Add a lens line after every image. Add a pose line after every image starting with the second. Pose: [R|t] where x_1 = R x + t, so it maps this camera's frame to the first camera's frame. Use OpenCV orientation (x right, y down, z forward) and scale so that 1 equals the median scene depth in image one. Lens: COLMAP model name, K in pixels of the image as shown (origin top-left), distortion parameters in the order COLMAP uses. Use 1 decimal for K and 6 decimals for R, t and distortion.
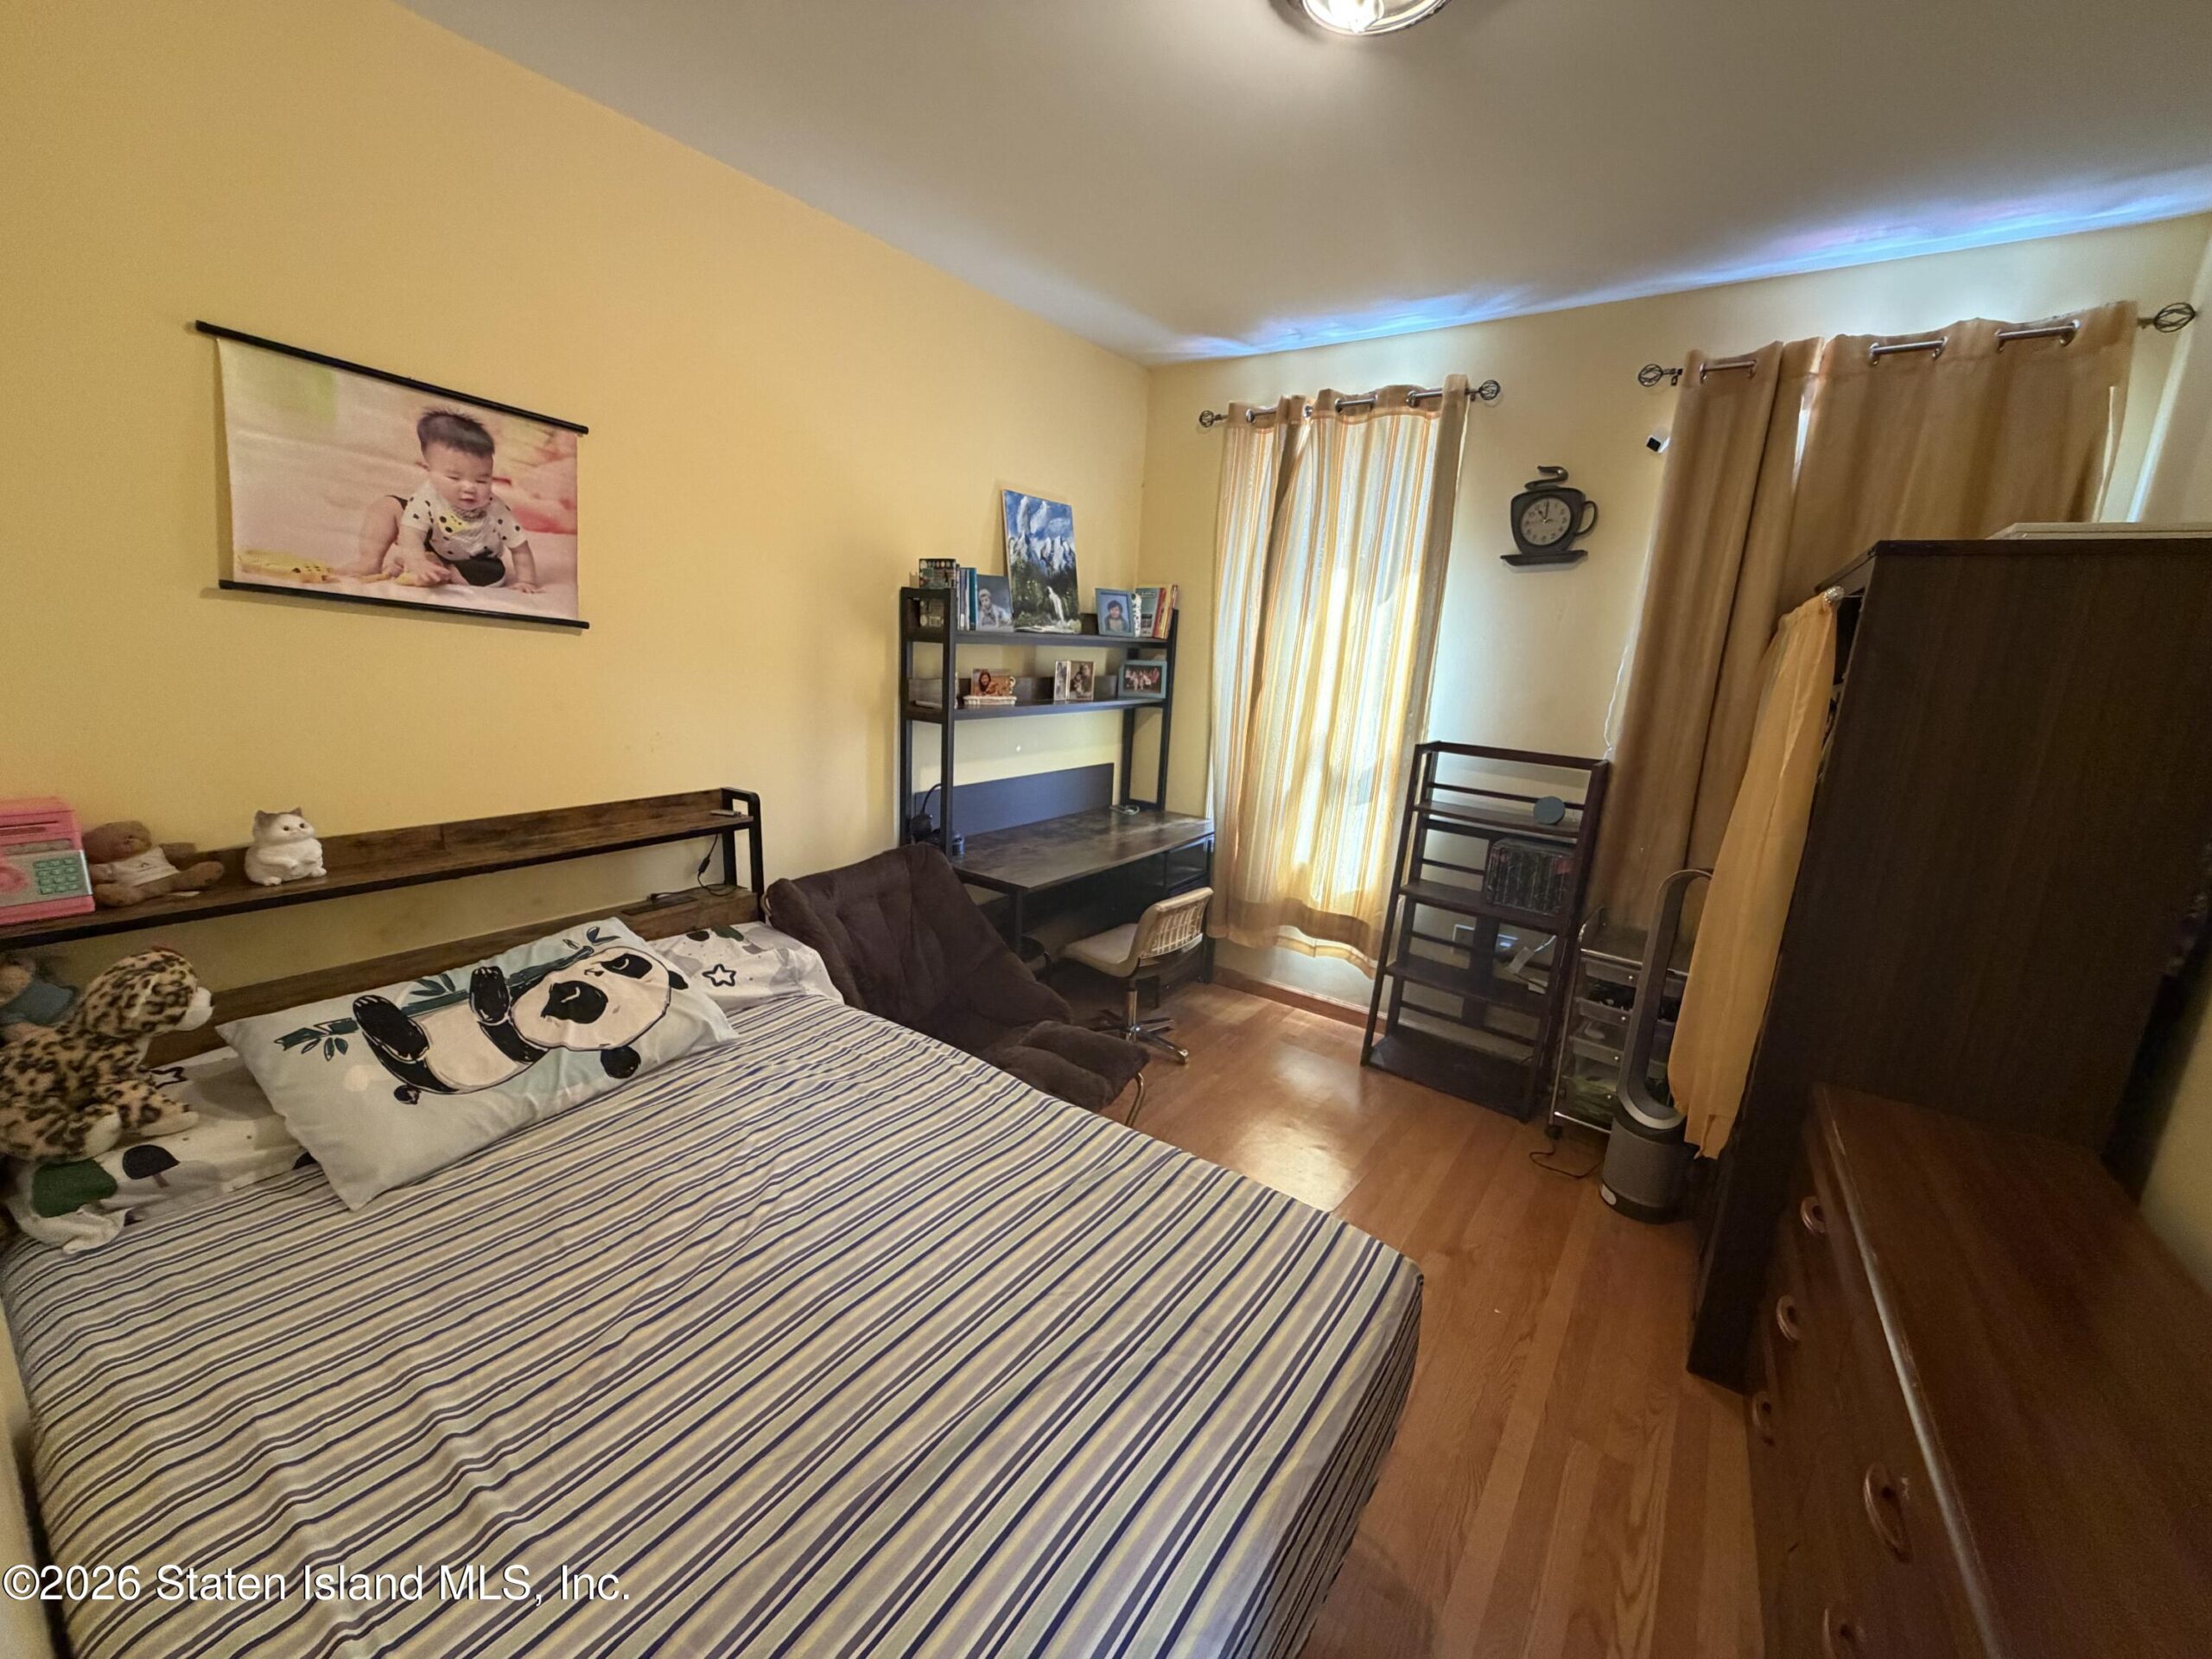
lens RADIAL K [[887.8, 0, 1102.5], [0, 887.8, 828.9], [0, 0, 1]] dist [-0.002138, -0.000356]
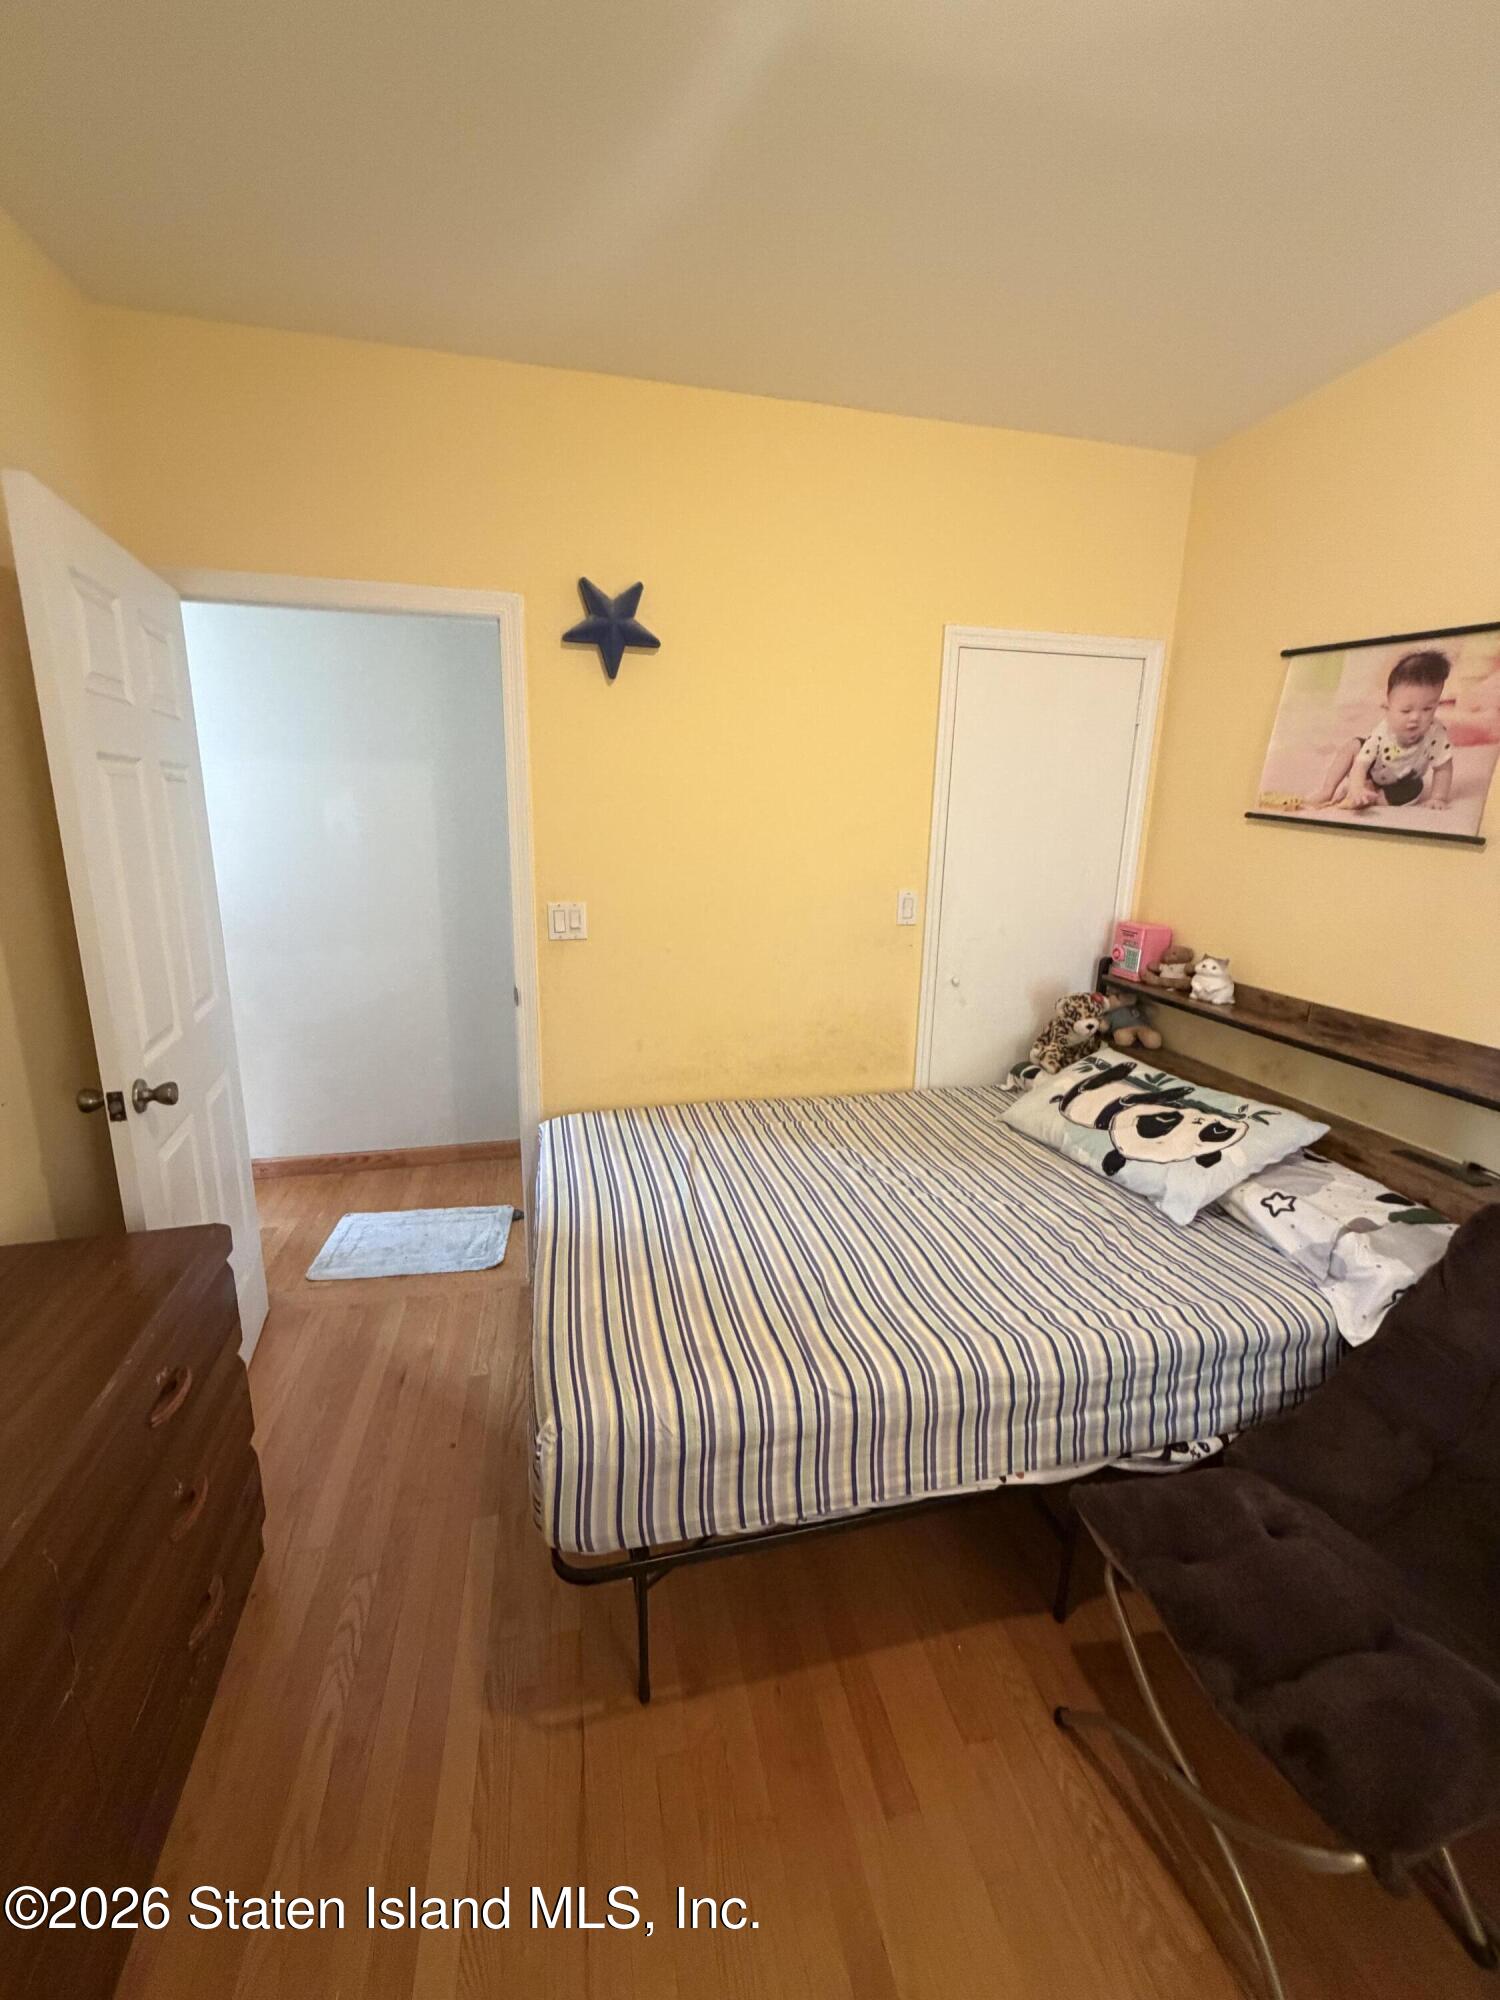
lens RADIAL K [[802.7, 0, 750.7], [0, 802.7, 995.6], [0, 0, 1]] dist [-0.002138, -0.000356]
pose [[-0.657028, 0.103467, -0.746732, 0.619796], [-0.217471, 0.922414, 0.319155, -0.210410], [0.721818, 0.372086, -0.583551, 1.145375]]
